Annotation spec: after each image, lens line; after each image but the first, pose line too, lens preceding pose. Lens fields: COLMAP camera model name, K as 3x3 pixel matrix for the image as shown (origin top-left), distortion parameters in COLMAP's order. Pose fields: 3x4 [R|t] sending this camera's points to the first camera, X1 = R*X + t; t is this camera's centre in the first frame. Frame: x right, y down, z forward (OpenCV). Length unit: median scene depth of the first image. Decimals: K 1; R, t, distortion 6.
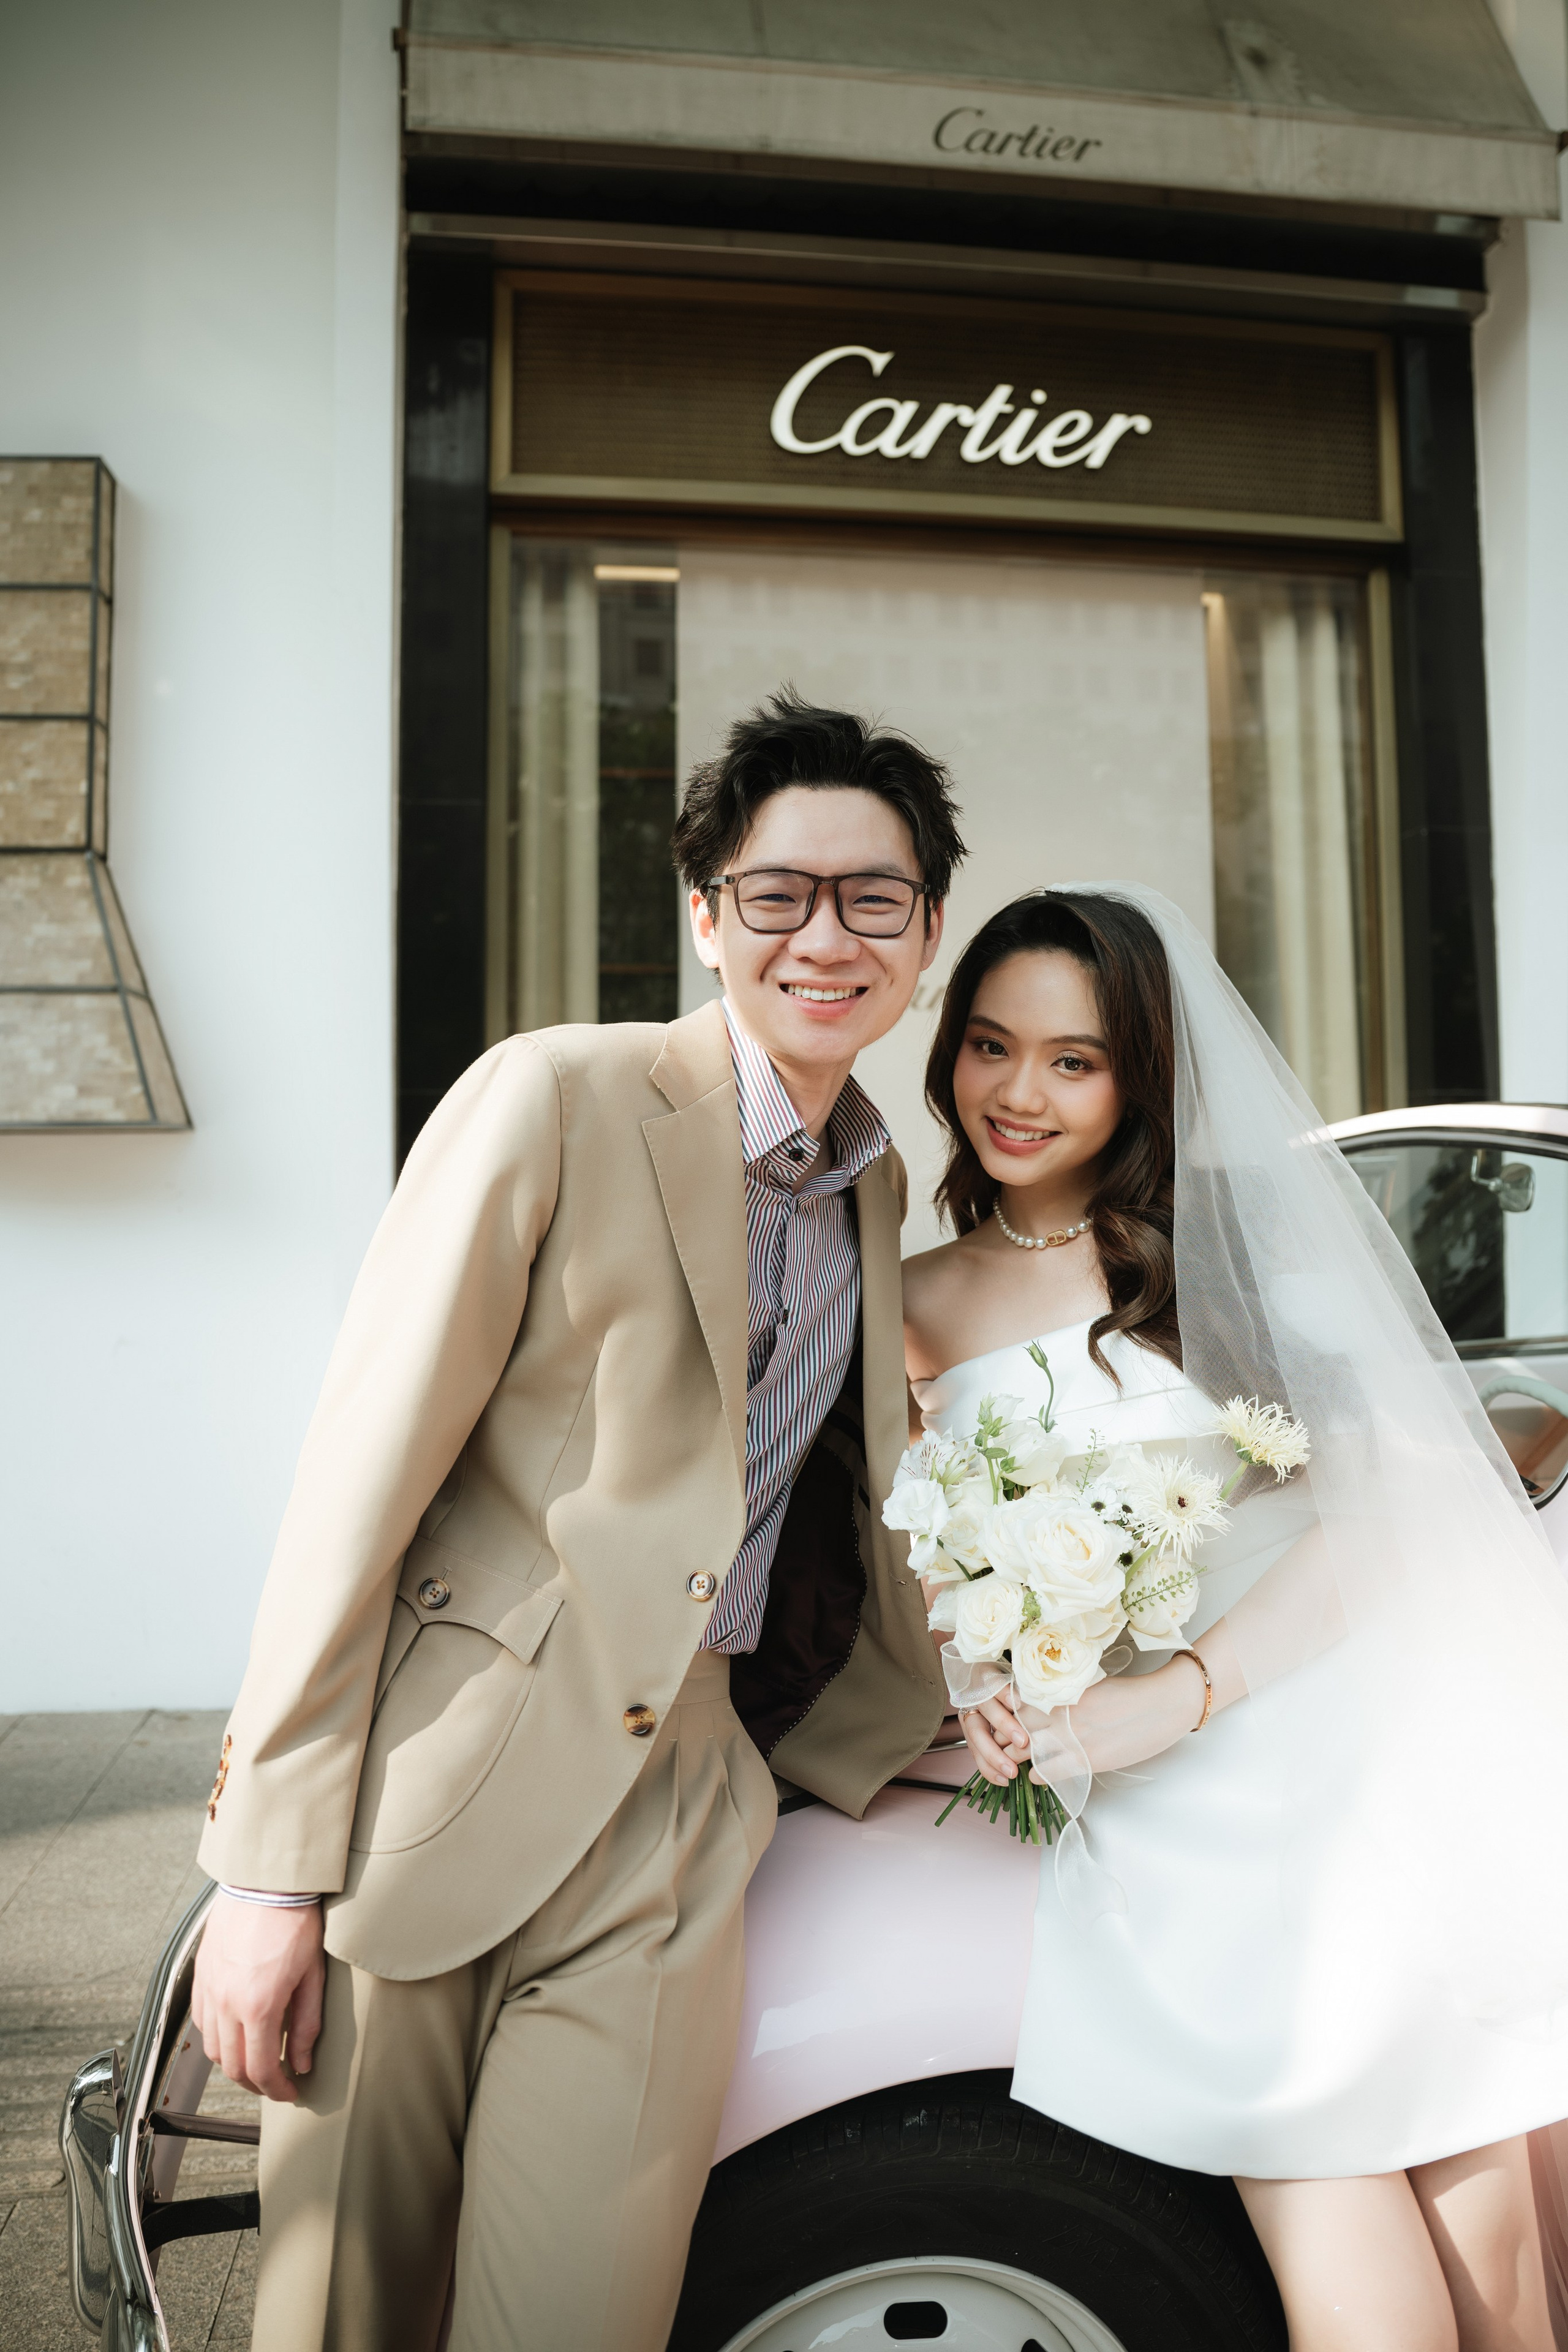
lens RADIAL K [[1720.3, 0, 797.0], [0, 1720.3, 1113.4], [0, 0, 1]] dist [-0.123933, 0.070039]
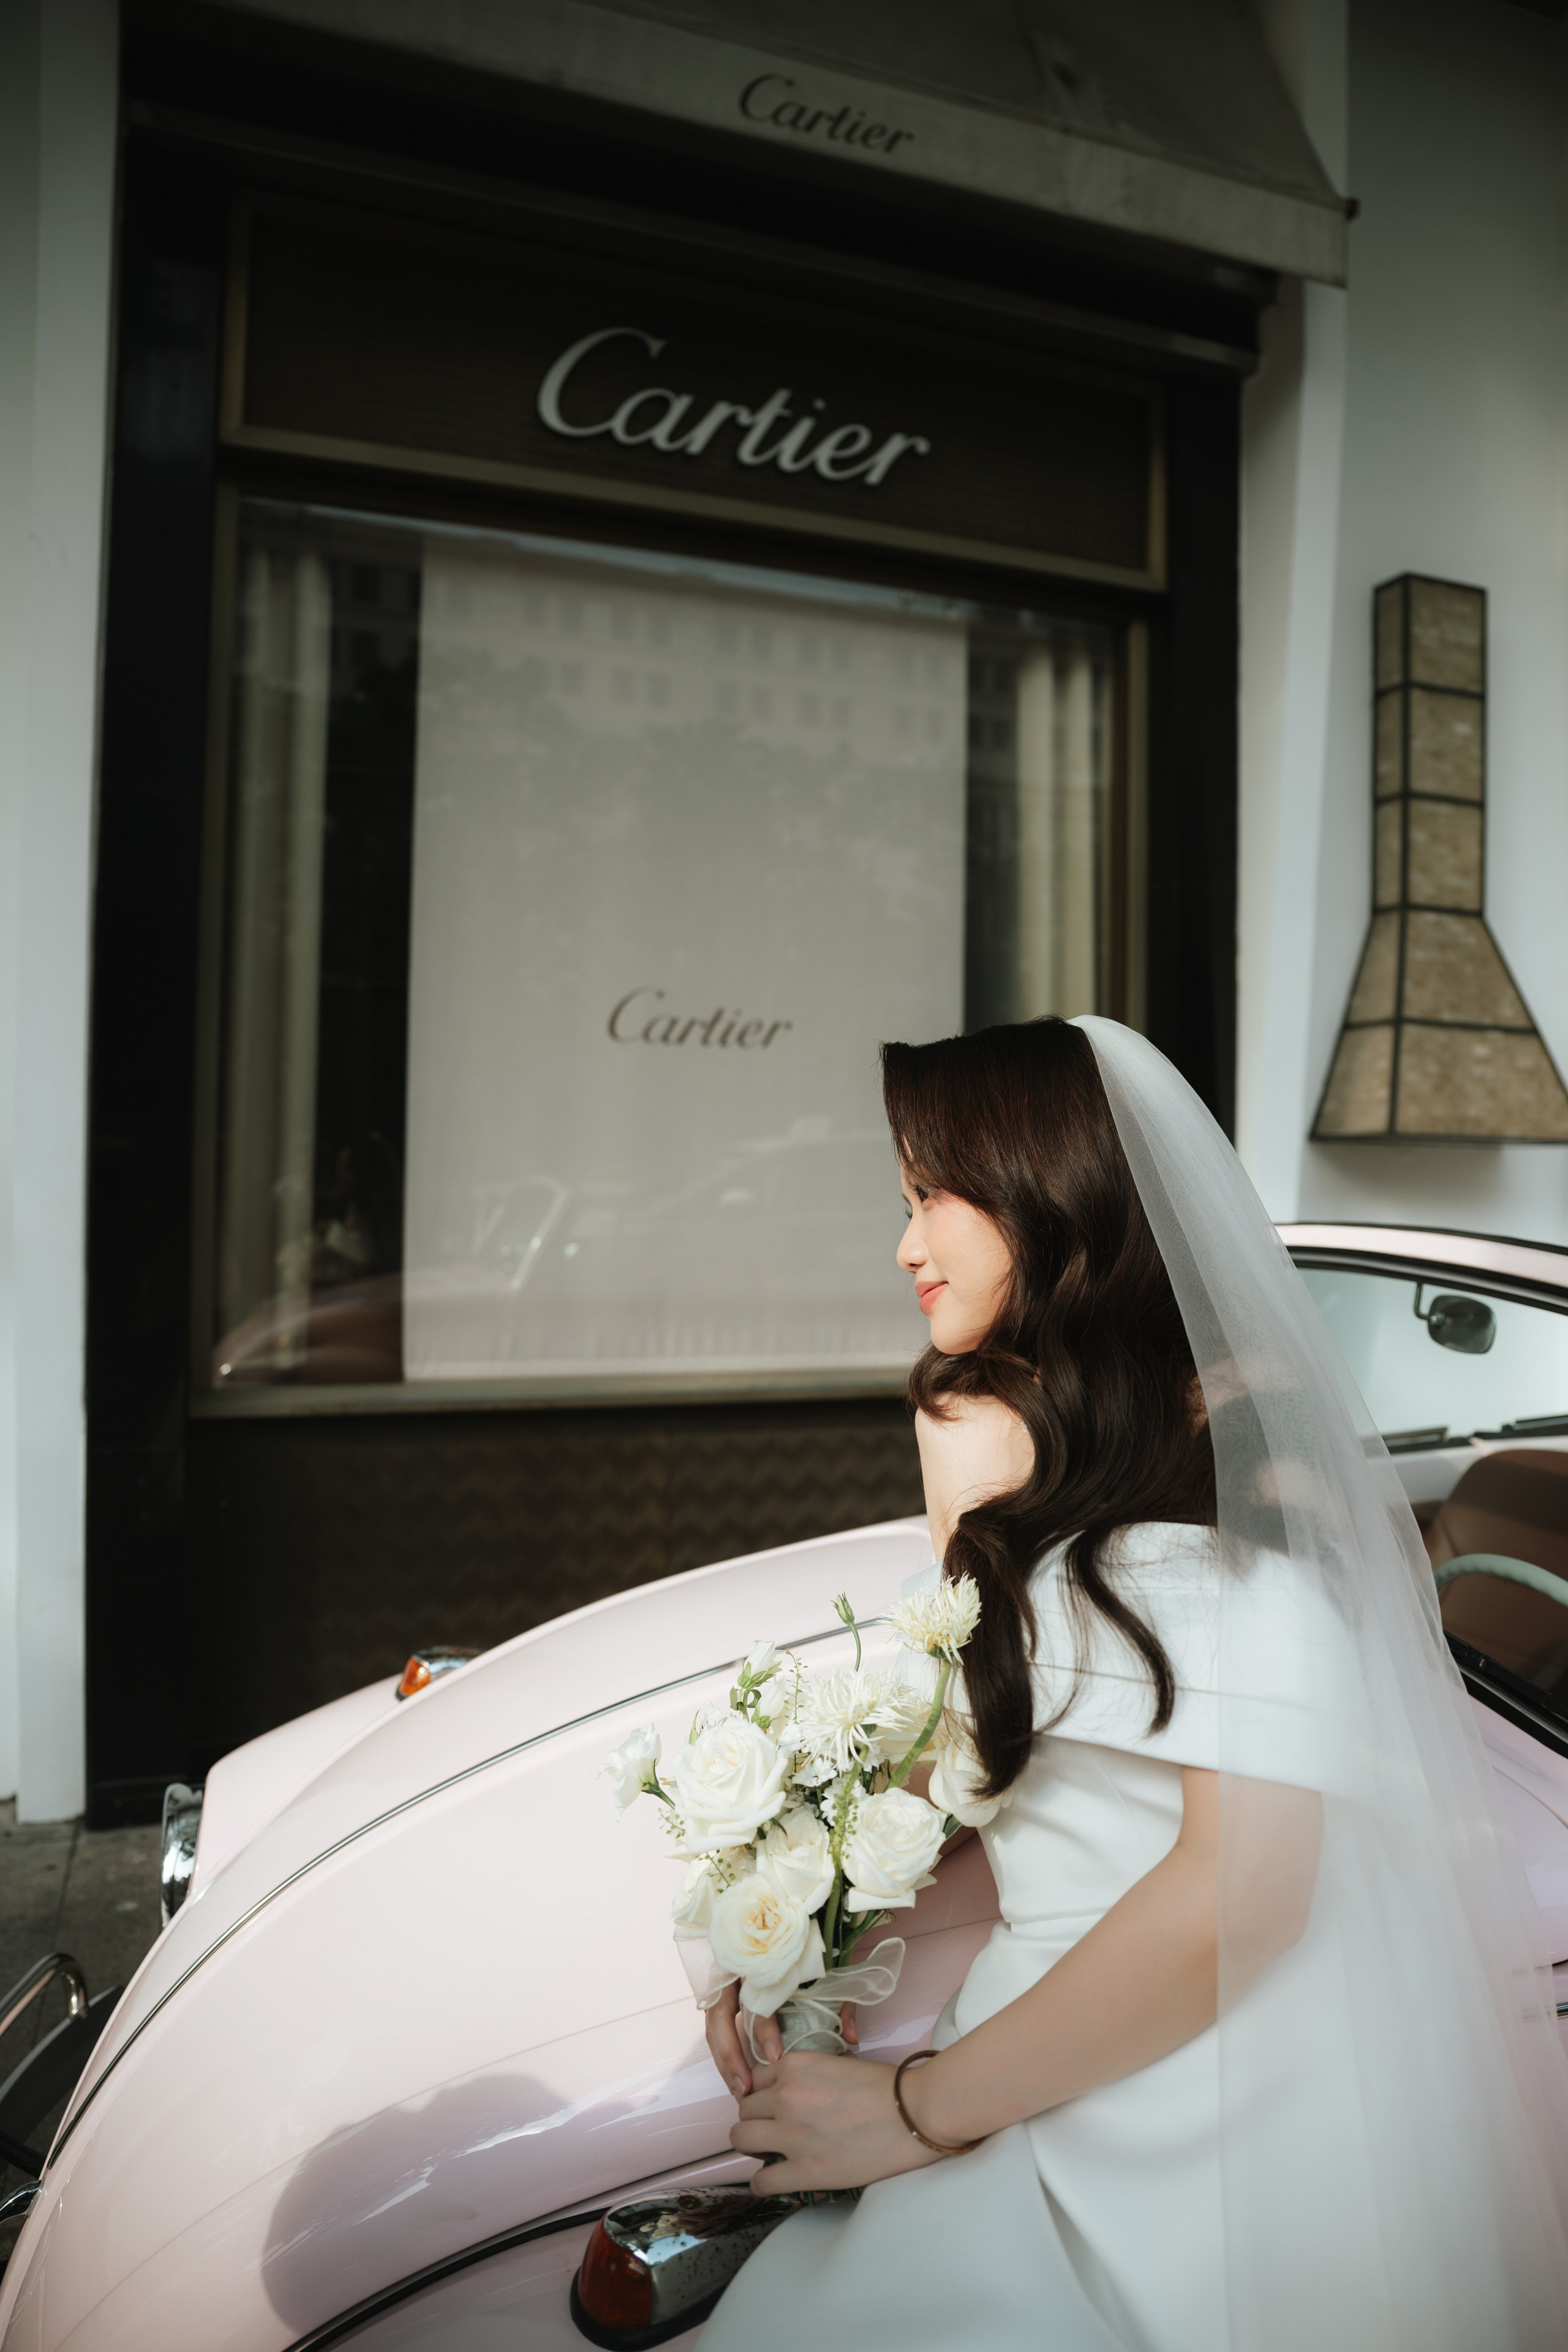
lens RADIAL K [[1583.3, 0, 789.3], [0, 1583.3, 1160.0], [0, 0, 1]] dist [-0.091634, 0.023308]
pose [[0.977717, 0.028041, 0.208046, -0.047415], [-0.035590, 0.998834, 0.032634, -0.028300], [-0.206888, -0.039311, 0.977574, 0.137052]]
